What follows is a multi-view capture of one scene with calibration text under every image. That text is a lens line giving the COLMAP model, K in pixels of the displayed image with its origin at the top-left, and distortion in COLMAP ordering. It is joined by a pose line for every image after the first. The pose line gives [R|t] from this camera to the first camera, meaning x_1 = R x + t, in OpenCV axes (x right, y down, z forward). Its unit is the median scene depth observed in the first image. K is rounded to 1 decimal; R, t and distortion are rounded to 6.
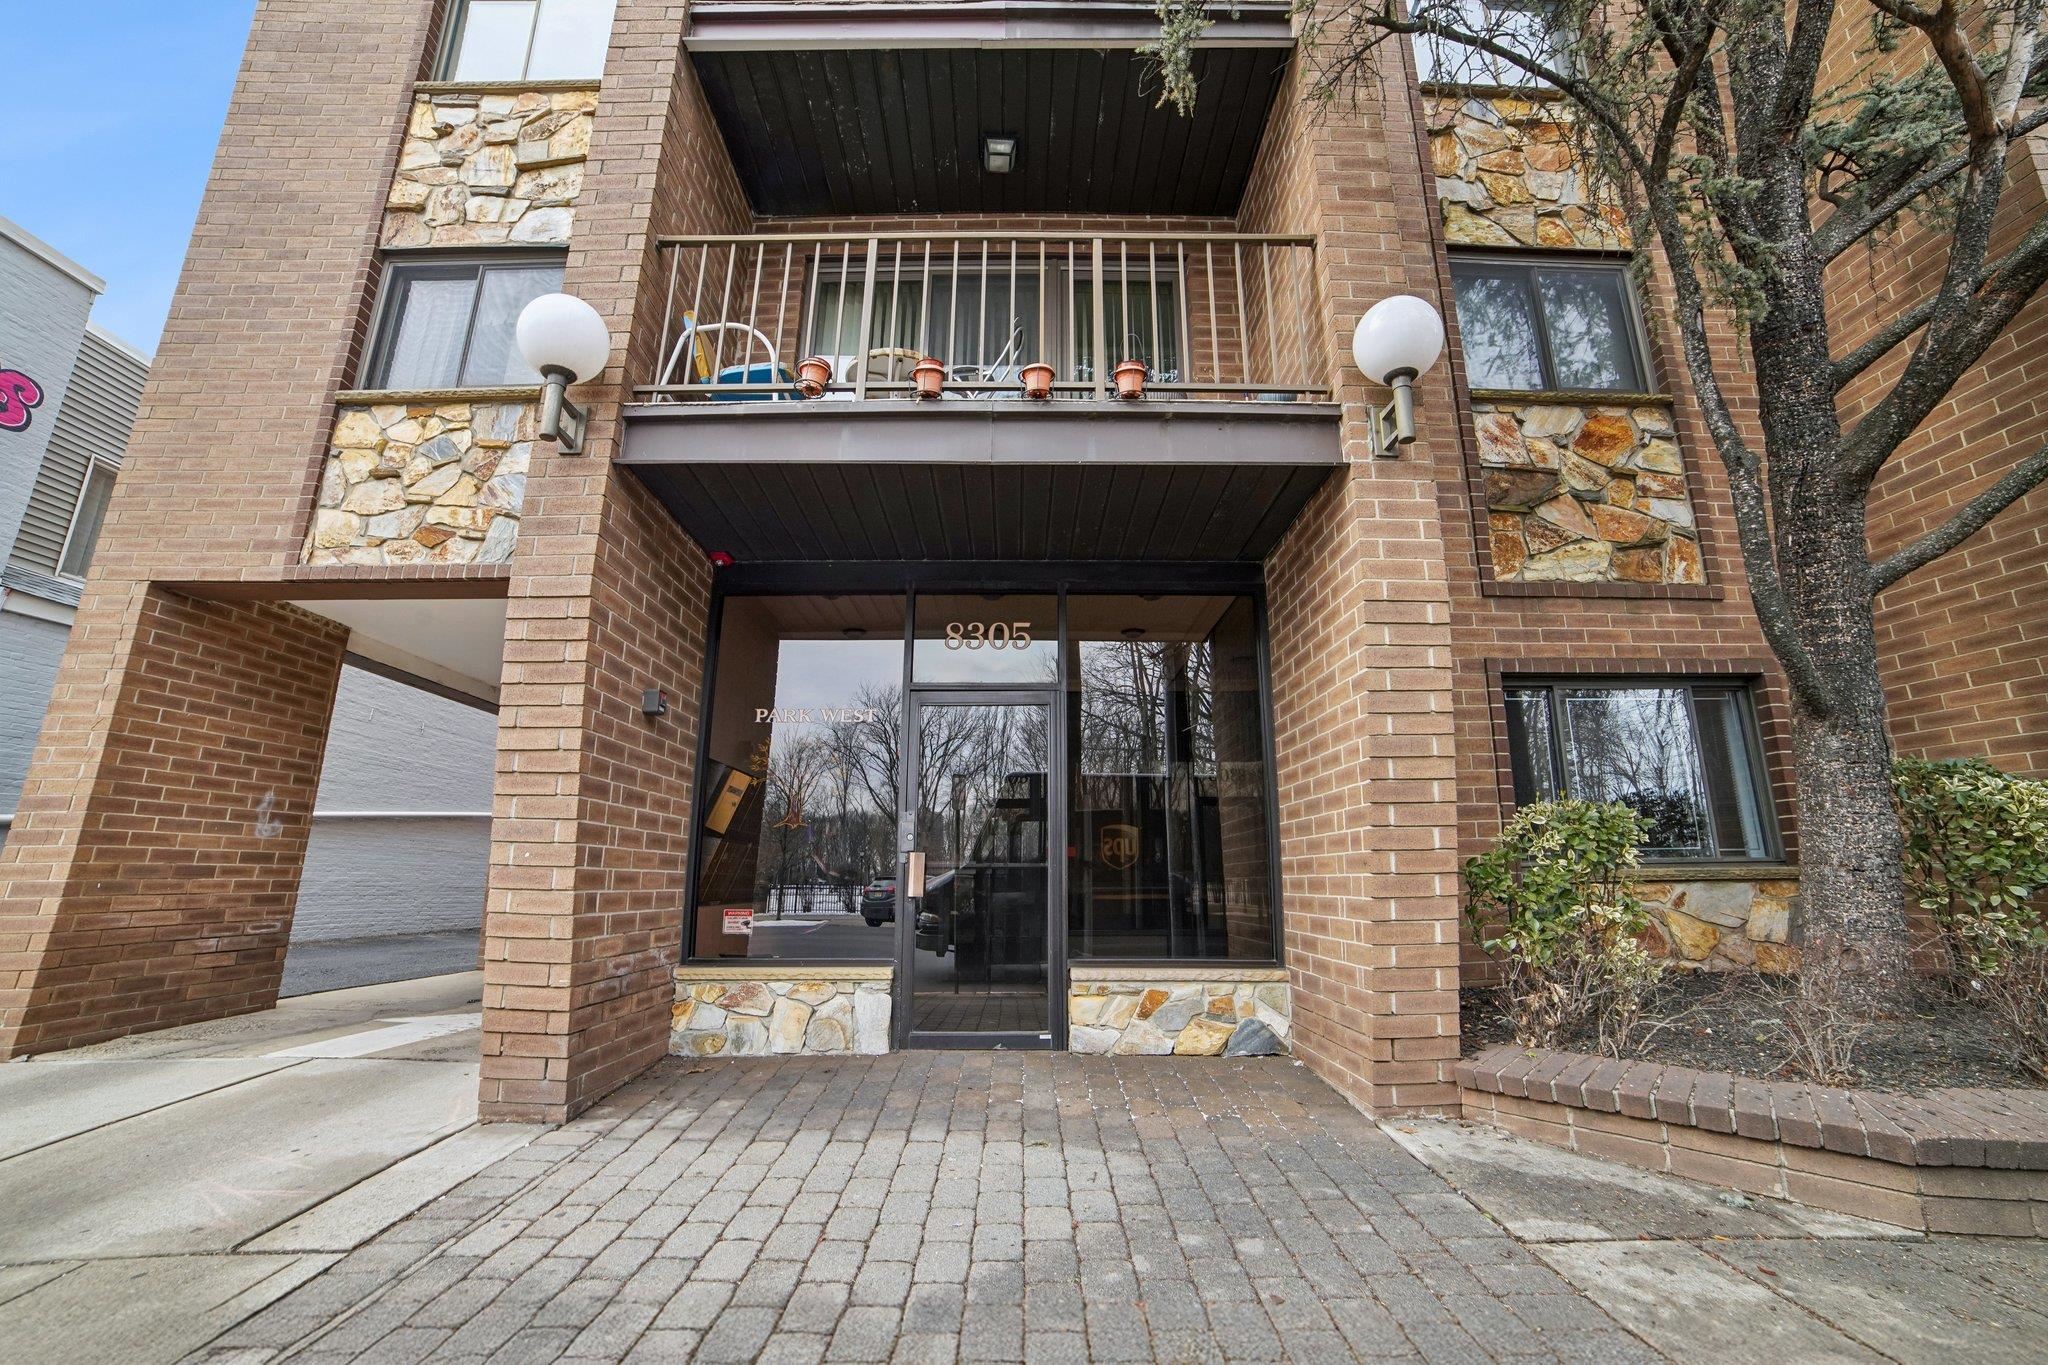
lens RADIAL K [[812.2, 0, 1024.0], [0, 812.2, 682.5], [0, 0, 1]] dist [-0.031851, 0.000048]
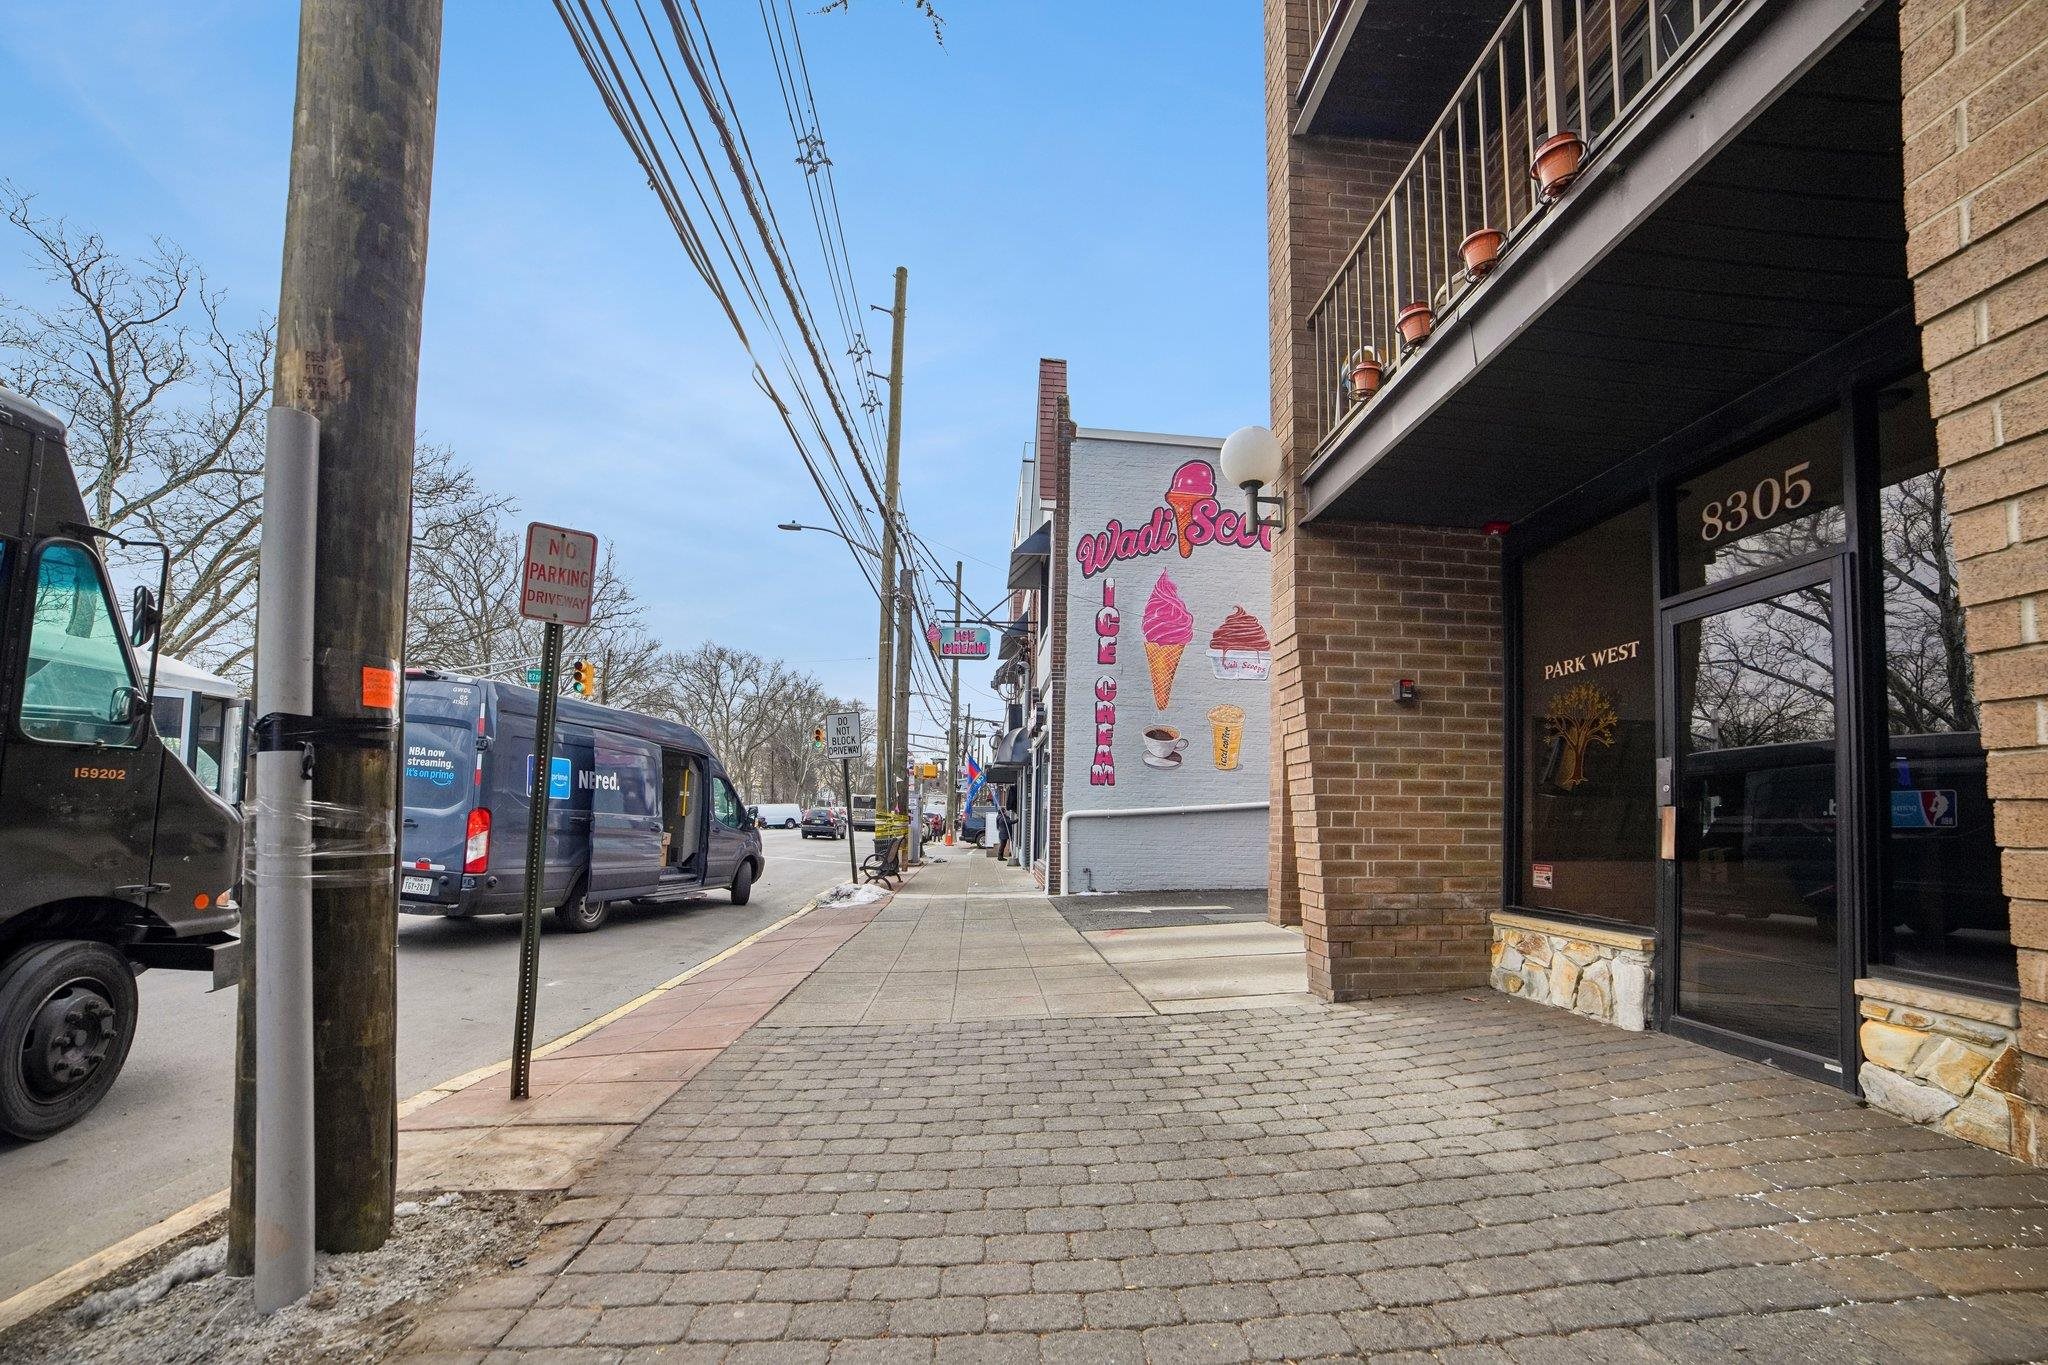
lens RADIAL K [[764.4, 0, 1029.7], [0, 764.4, 751.3], [0, 0, 1]] dist [-0.001069, -0.000136]
pose [[0.121582, -0.088903, -0.988592, 0.617890], [0.228169, 0.971812, -0.059332, 0.056244], [0.966001, -0.218352, 0.138439, 0.303311]]
